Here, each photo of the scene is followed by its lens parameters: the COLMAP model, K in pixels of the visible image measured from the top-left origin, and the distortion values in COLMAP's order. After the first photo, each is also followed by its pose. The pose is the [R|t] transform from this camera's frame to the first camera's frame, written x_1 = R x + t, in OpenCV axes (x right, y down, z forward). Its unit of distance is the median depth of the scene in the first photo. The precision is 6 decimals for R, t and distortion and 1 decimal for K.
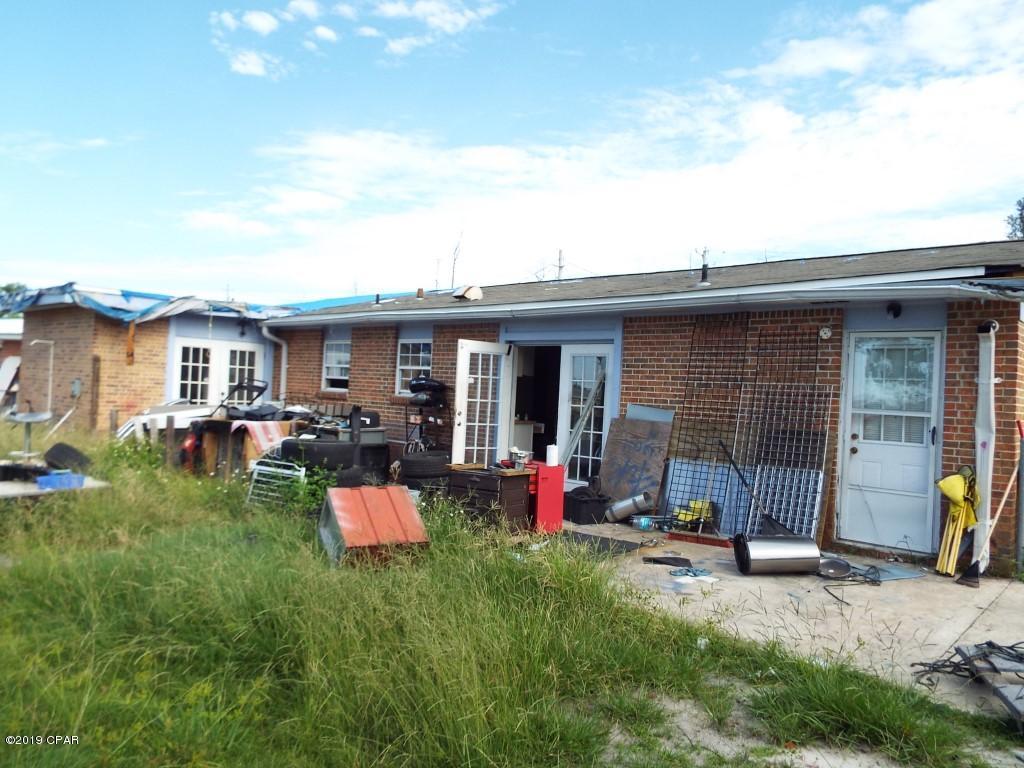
lens RADIAL K [[719.5, 0, 512.0], [0, 719.5, 384.0], [0, 0, 1]] dist [0.005771, 0.002983]
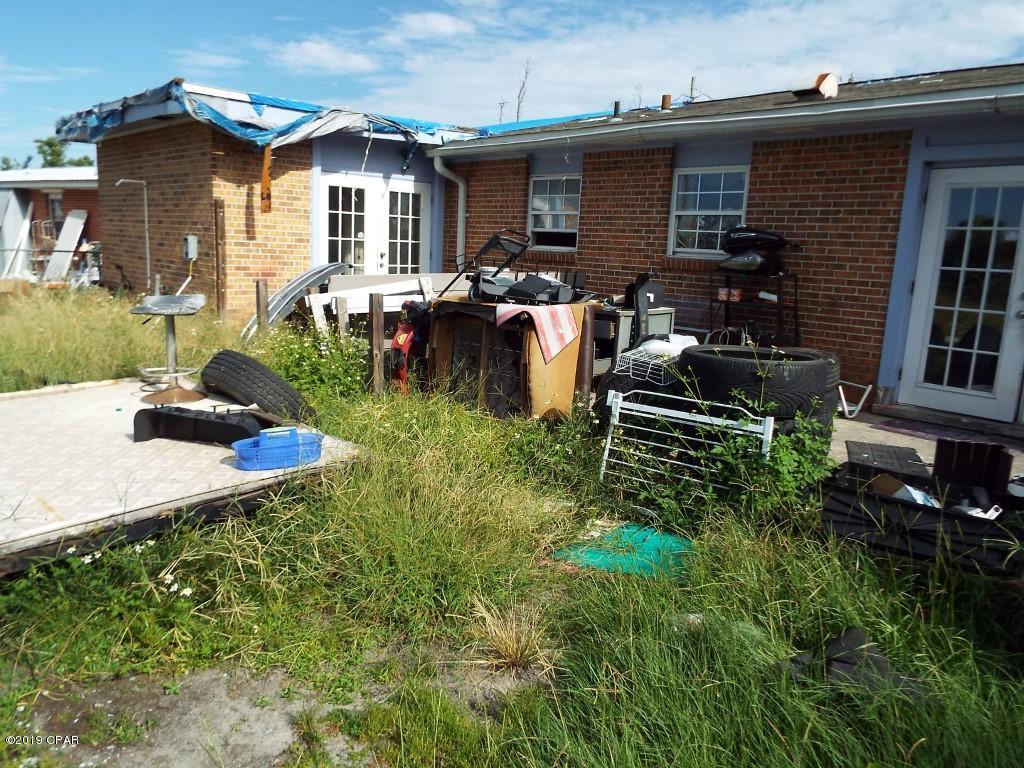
lens RADIAL K [[707.7, 0, 510.8], [0, 707.7, 359.2], [0, 0, 1]] dist [-0.000778, 0.000432]
pose [[0.999024, 0.001066, -0.044160, -0.267478], [0.006229, 0.986322, 0.164713, 0.000909], [0.043732, -0.164828, 0.985352, 0.330113]]
